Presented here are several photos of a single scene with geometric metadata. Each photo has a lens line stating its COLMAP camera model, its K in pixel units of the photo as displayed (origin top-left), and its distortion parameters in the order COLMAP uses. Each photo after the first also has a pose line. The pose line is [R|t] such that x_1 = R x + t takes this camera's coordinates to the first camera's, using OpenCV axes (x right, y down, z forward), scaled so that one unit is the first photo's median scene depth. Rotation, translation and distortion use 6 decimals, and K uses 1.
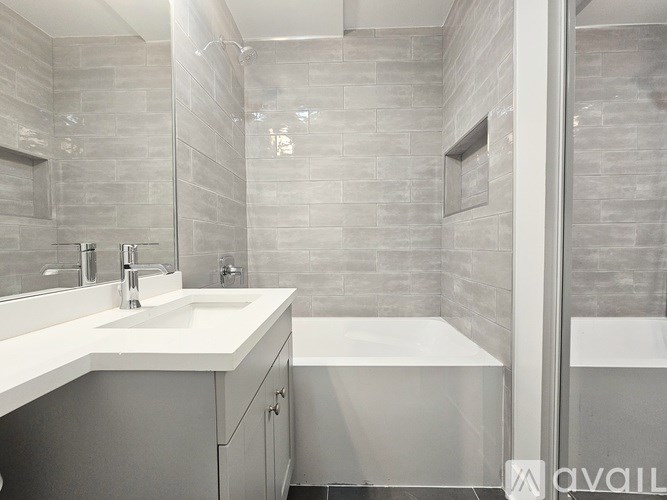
lens RADIAL K [[273.7, 0, 335.4], [0, 273.7, 251.8], [0, 0, 1]] dist [-0.001651, -0.000448]
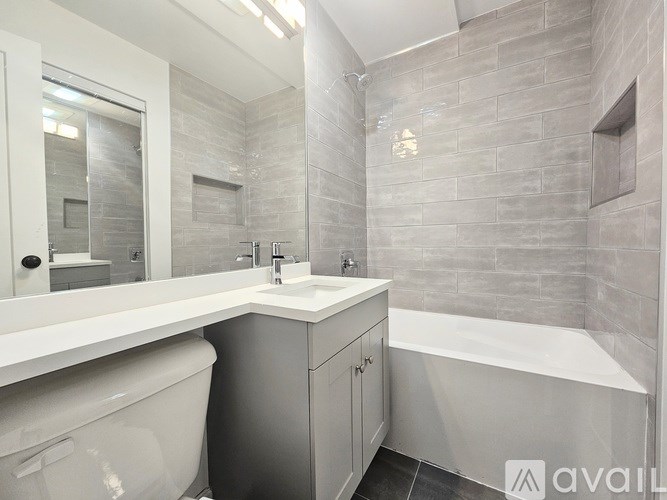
lens RADIAL K [[273.7, 0, 335.4], [0, 273.7, 251.8], [0, 0, 1]] dist [-0.001651, -0.000448]
pose [[0.879035, 0.014956, -0.476522, 0.116590], [-0.009987, 0.999866, 0.012960, 0.000661], [0.476652, -0.006633, 0.879067, -0.082235]]
